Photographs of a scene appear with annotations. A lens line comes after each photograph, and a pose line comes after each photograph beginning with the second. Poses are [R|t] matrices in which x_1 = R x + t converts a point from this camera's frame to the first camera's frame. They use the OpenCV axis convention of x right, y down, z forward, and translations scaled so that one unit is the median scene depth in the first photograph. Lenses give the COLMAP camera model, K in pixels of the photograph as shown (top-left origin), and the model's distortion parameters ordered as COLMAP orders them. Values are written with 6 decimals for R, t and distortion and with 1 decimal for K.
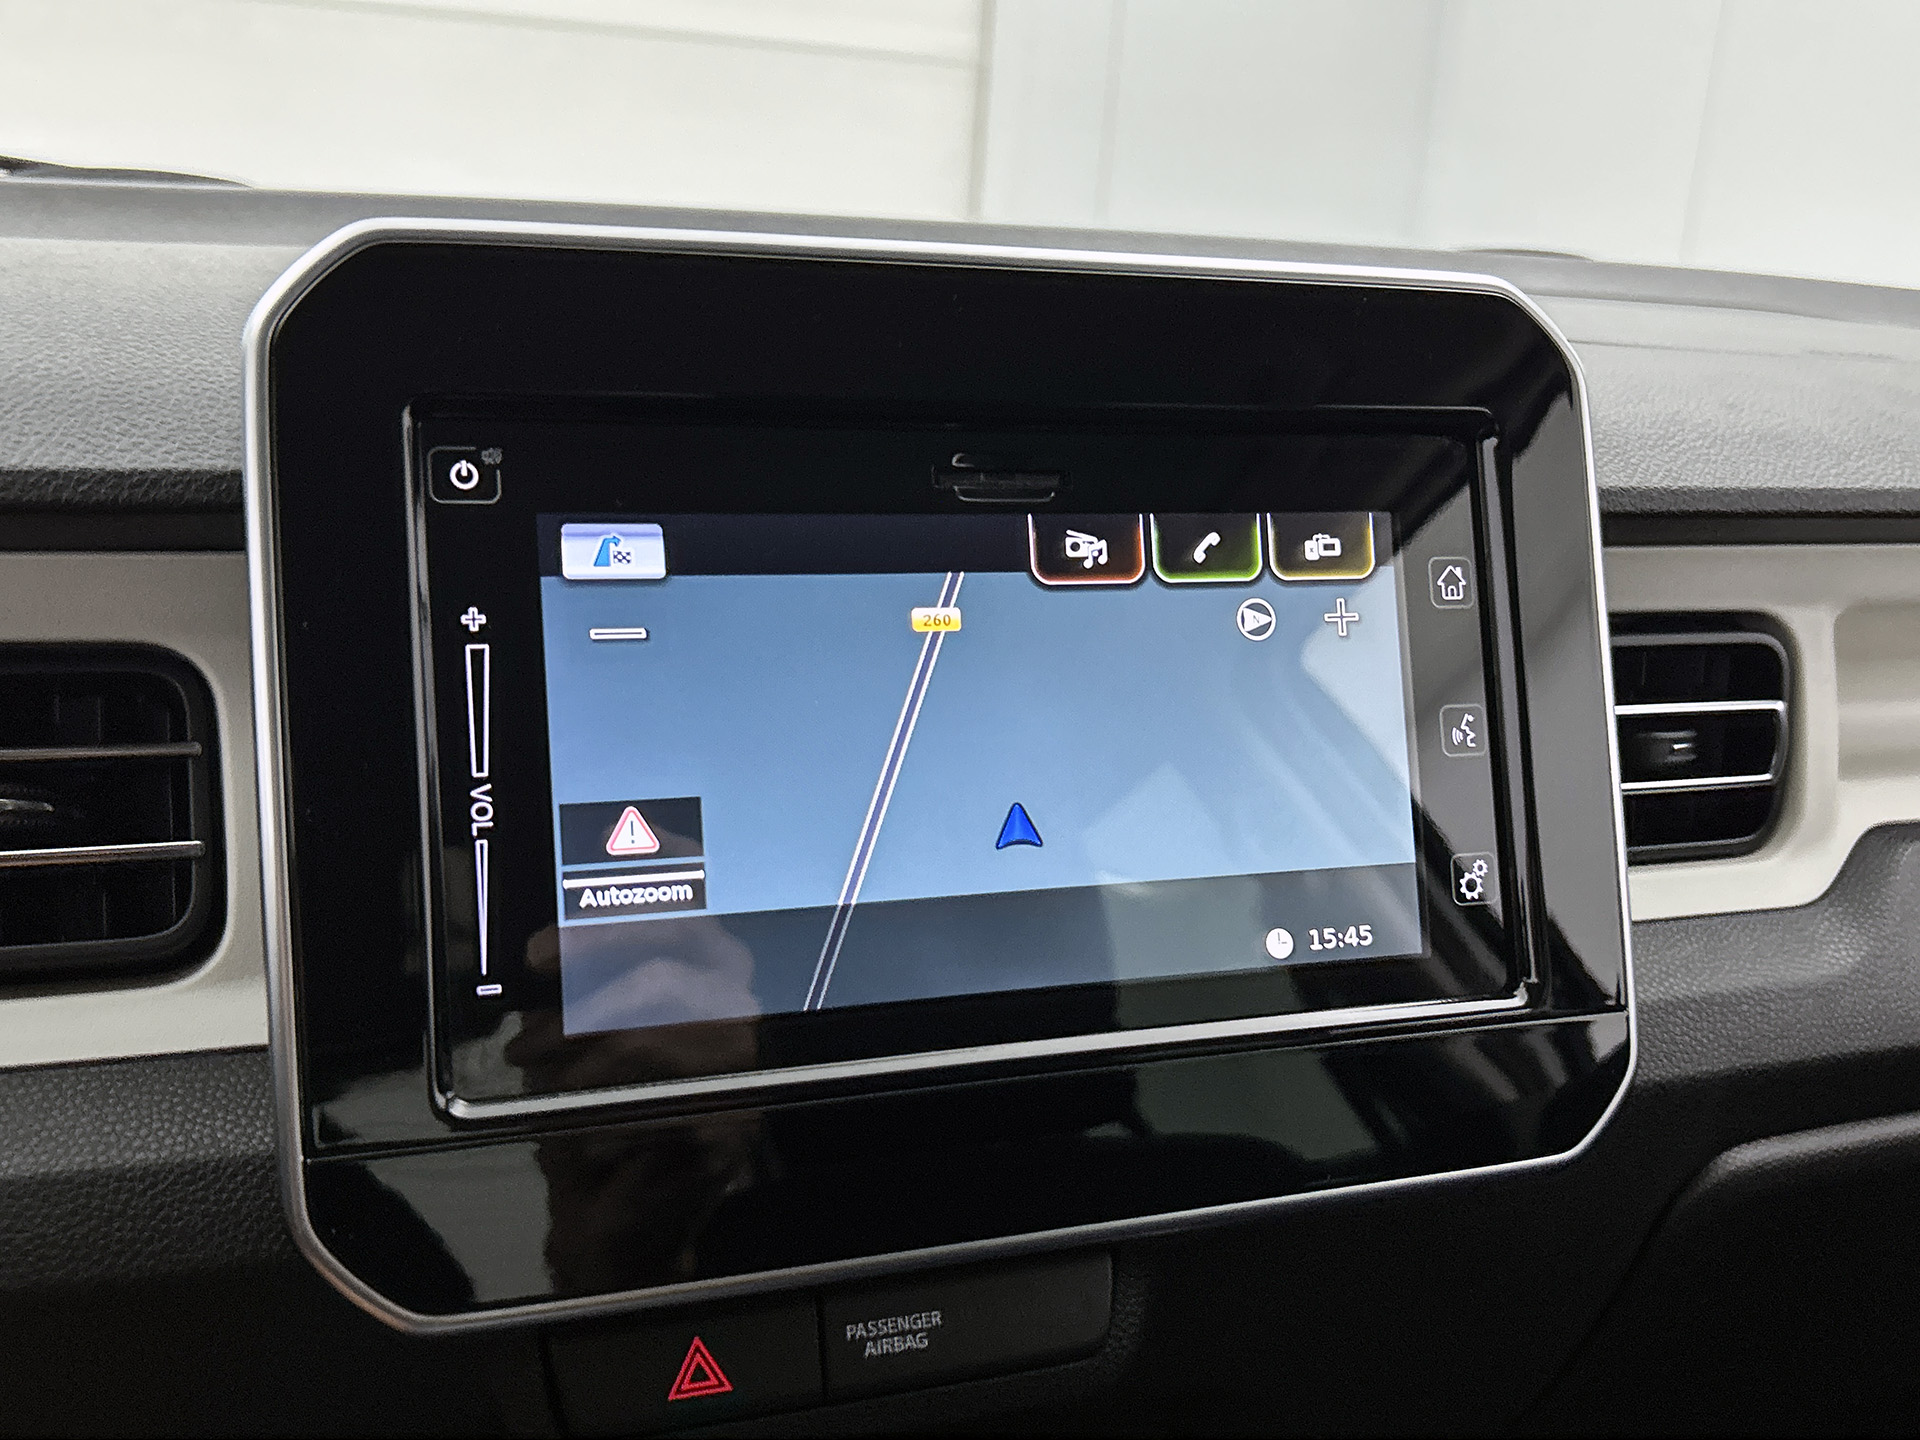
lens RADIAL K [[1951.4, 0, 1049.8], [0, 1951.4, 733.5], [0, 0, 1]] dist [0.011542, 0.000000]
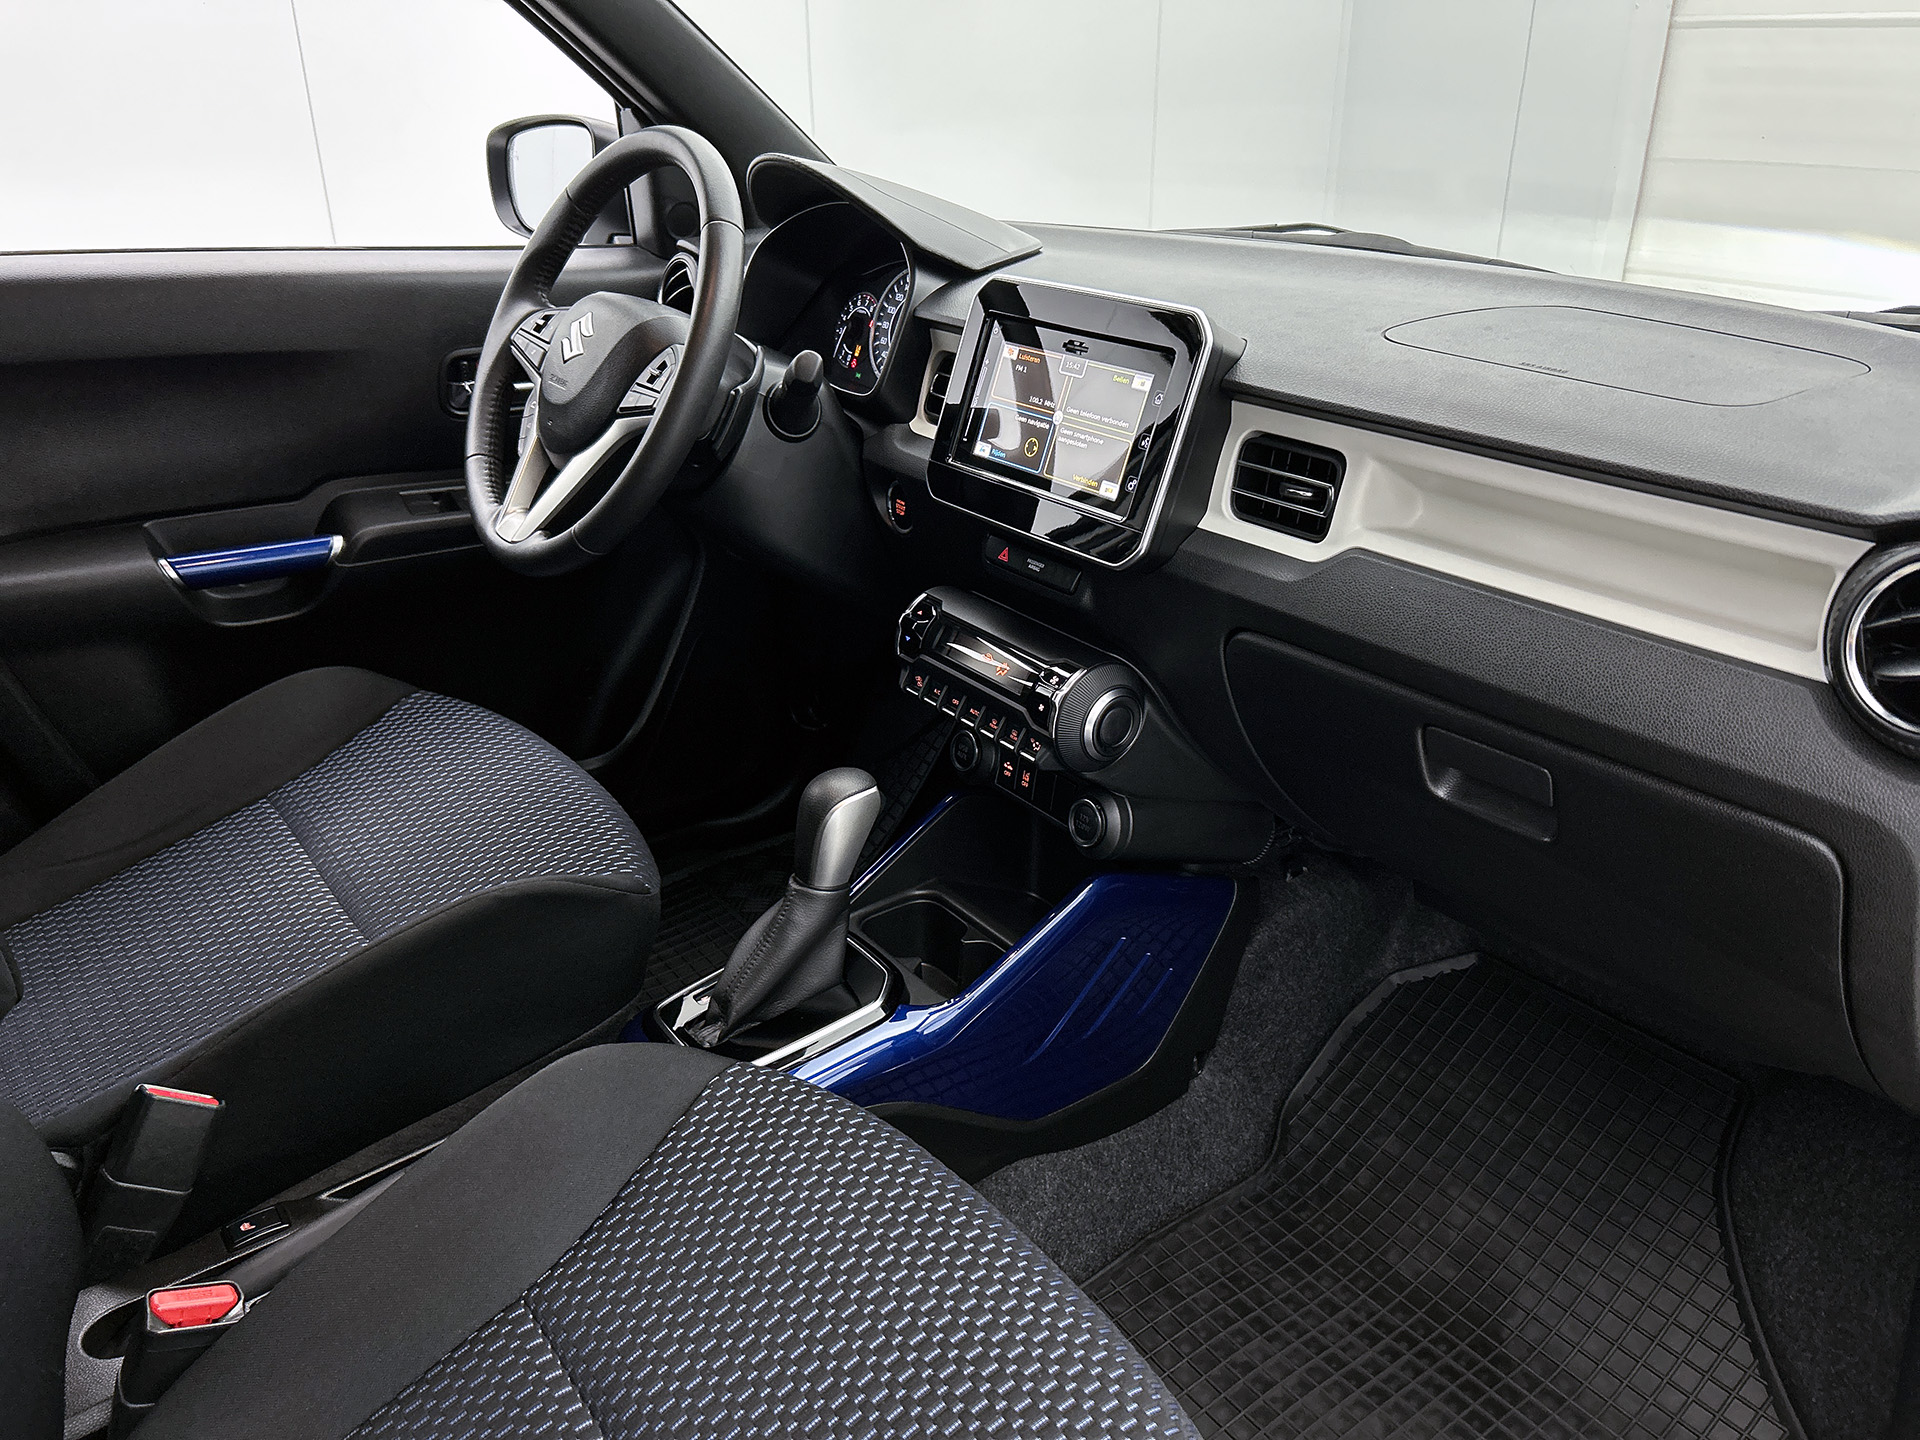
lens RADIAL K [[1474.0, 0, 961.8], [0, 1474.0, 724.1], [0, 0, 1]] dist [0.030075, -0.016963]
pose [[0.251697, 0.334912, -0.908010, 2.681286], [-0.249238, 0.929000, 0.273567, -0.172430], [0.935163, 0.157454, 0.317299, -0.037813]]
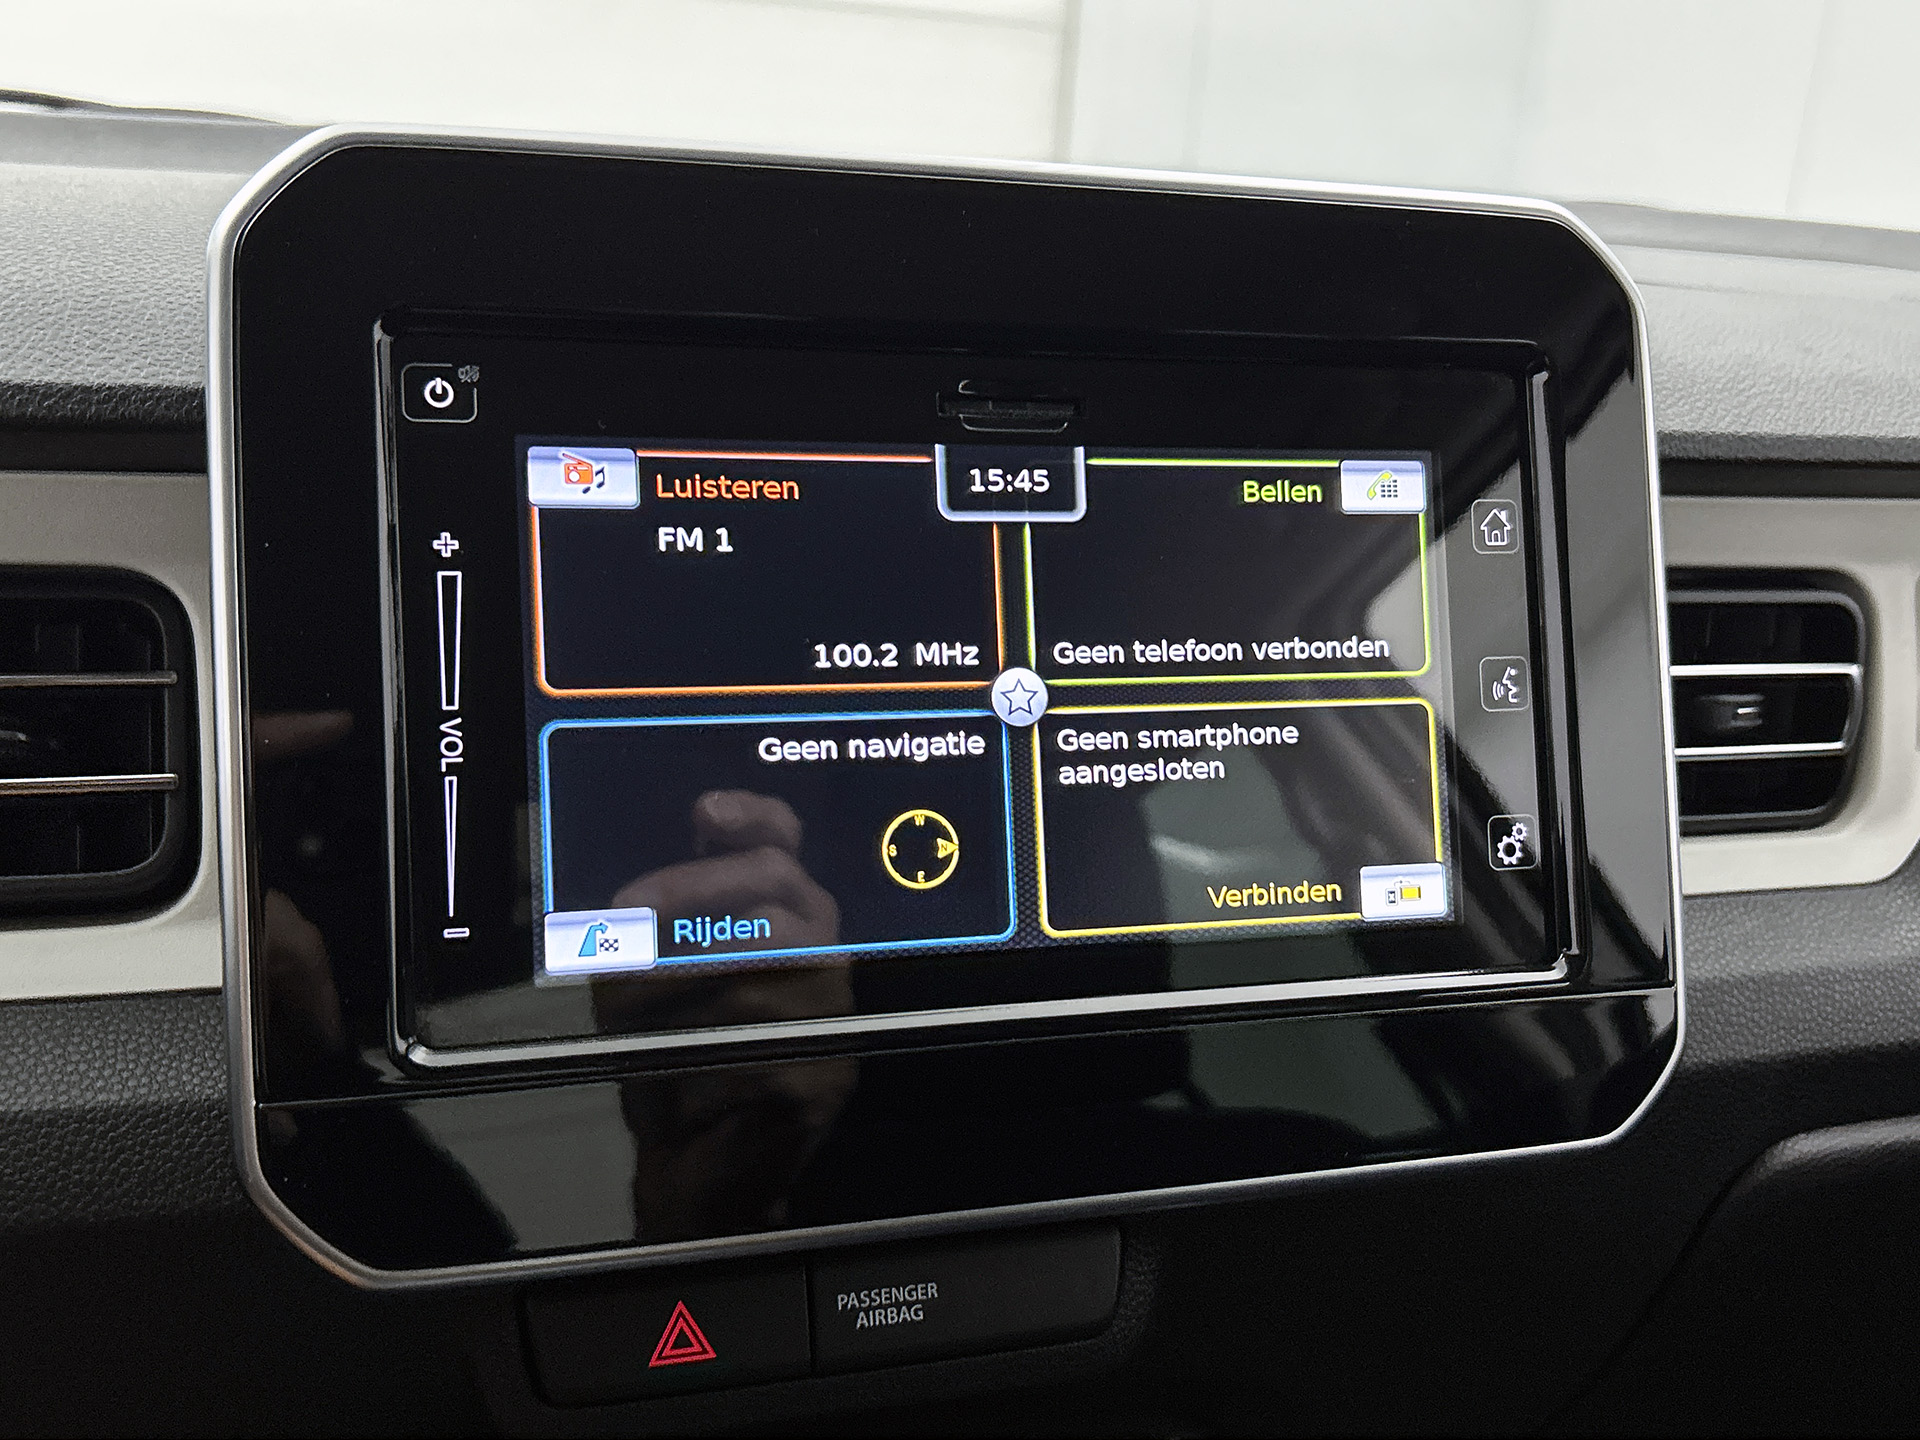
lens RADIAL K [[1951.4, 0, 1034.6], [0, 1951.4, 731.7], [0, 0, 1]] dist [0.011542, 0.000000]
pose [[0.998634, 0.018155, -0.048993, 0.033567], [-0.017494, 0.999751, 0.013885, 0.012197], [0.049233, -0.013009, 0.998703, 0.051883]]
